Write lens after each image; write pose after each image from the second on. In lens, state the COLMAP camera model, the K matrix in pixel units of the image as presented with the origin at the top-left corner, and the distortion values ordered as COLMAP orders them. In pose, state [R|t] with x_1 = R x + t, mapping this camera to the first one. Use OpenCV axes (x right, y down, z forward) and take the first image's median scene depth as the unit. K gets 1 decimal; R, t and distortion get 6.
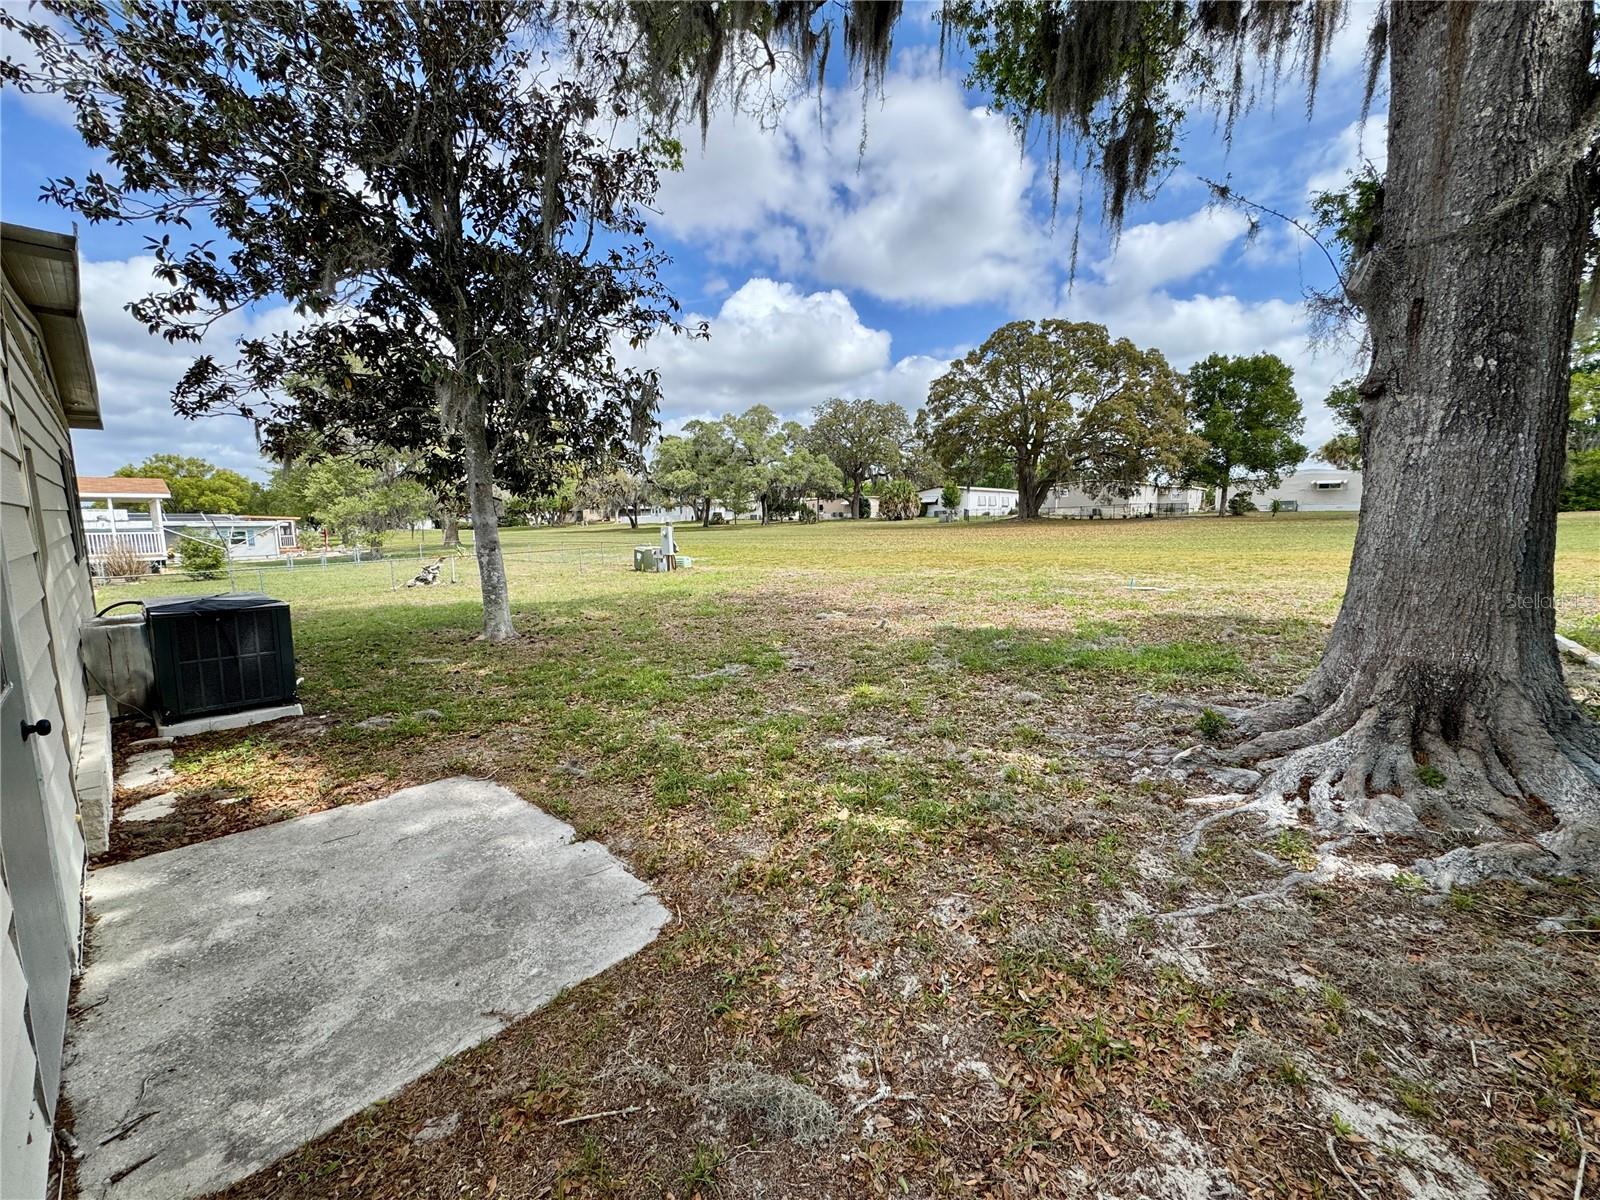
lens RADIAL K [[633.2, 0, 803.5], [0, 633.2, 605.2], [0, 0, 1]] dist [-0.003281, 0.000895]
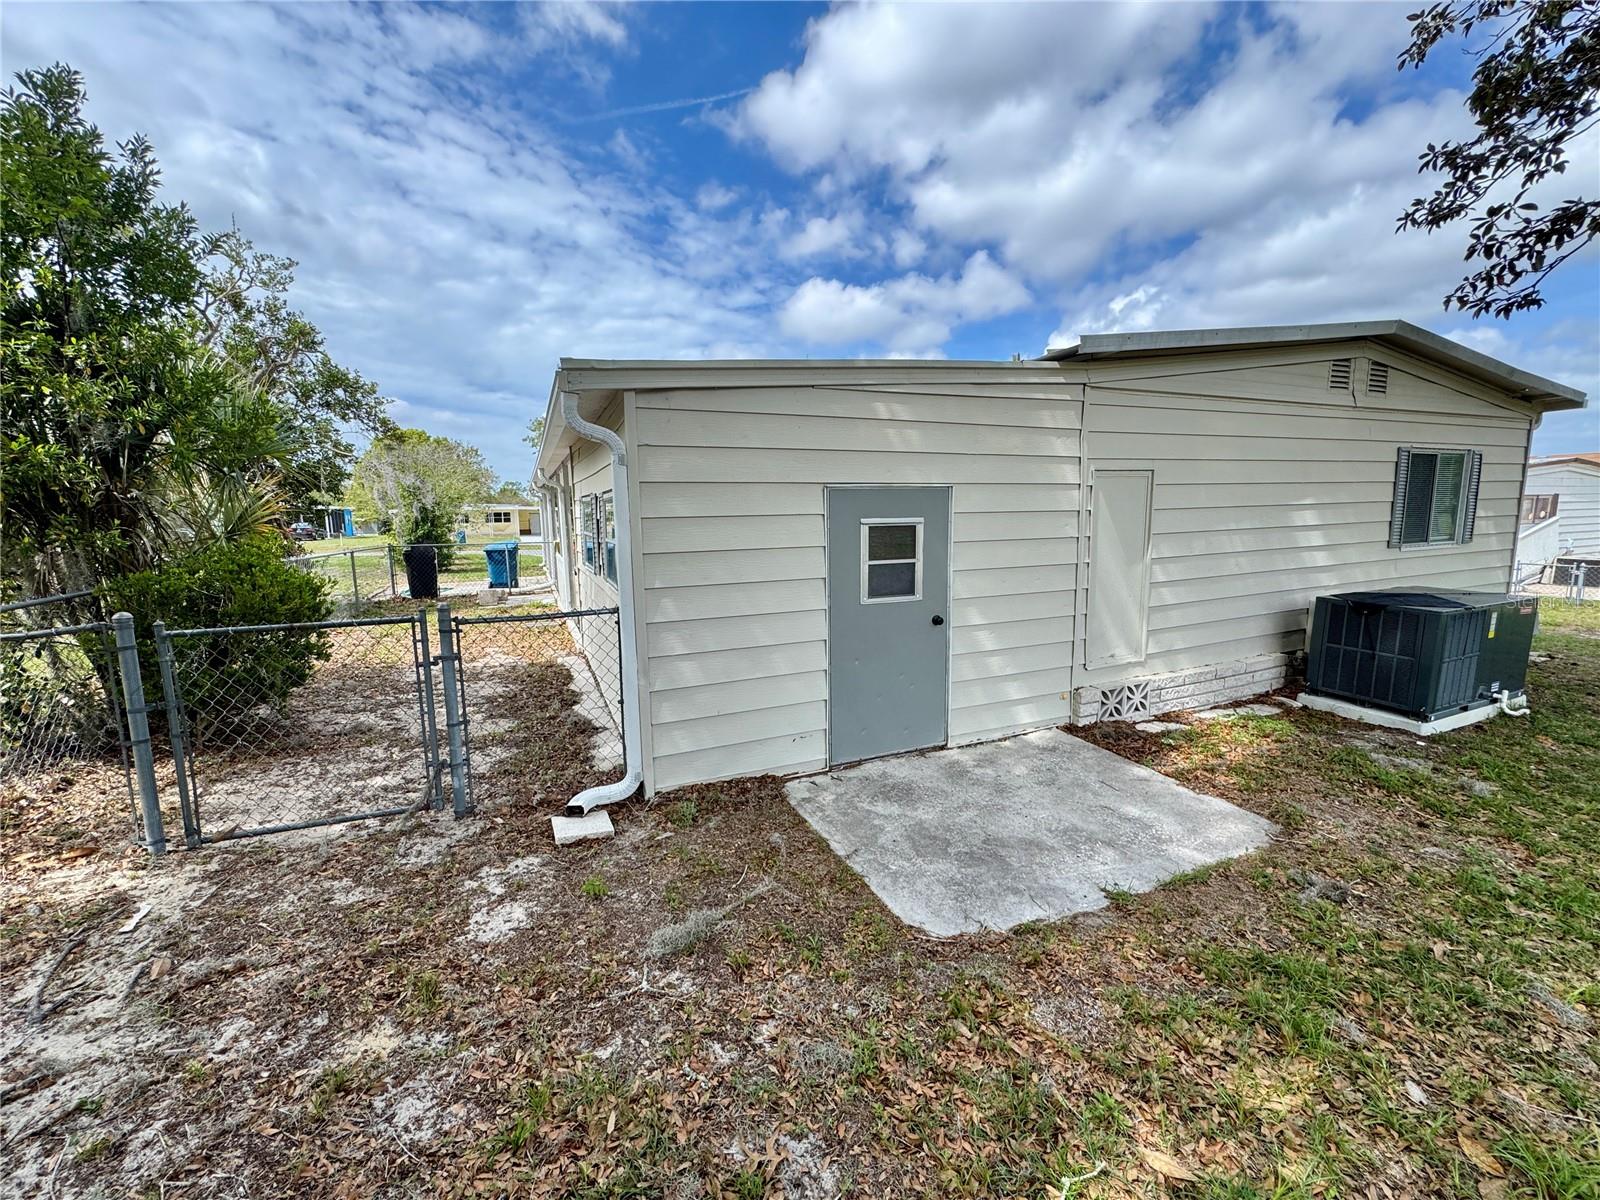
lens RADIAL K [[633.2, 0, 801.2], [0, 633.2, 597.5], [0, 0, 1]] dist [-0.003281, 0.000895]
pose [[-0.395606, 0.138662, -0.907893, 0.500045], [-0.111132, 0.974046, 0.197190, -0.141561], [0.911672, 0.178906, -0.369929, 0.763913]]
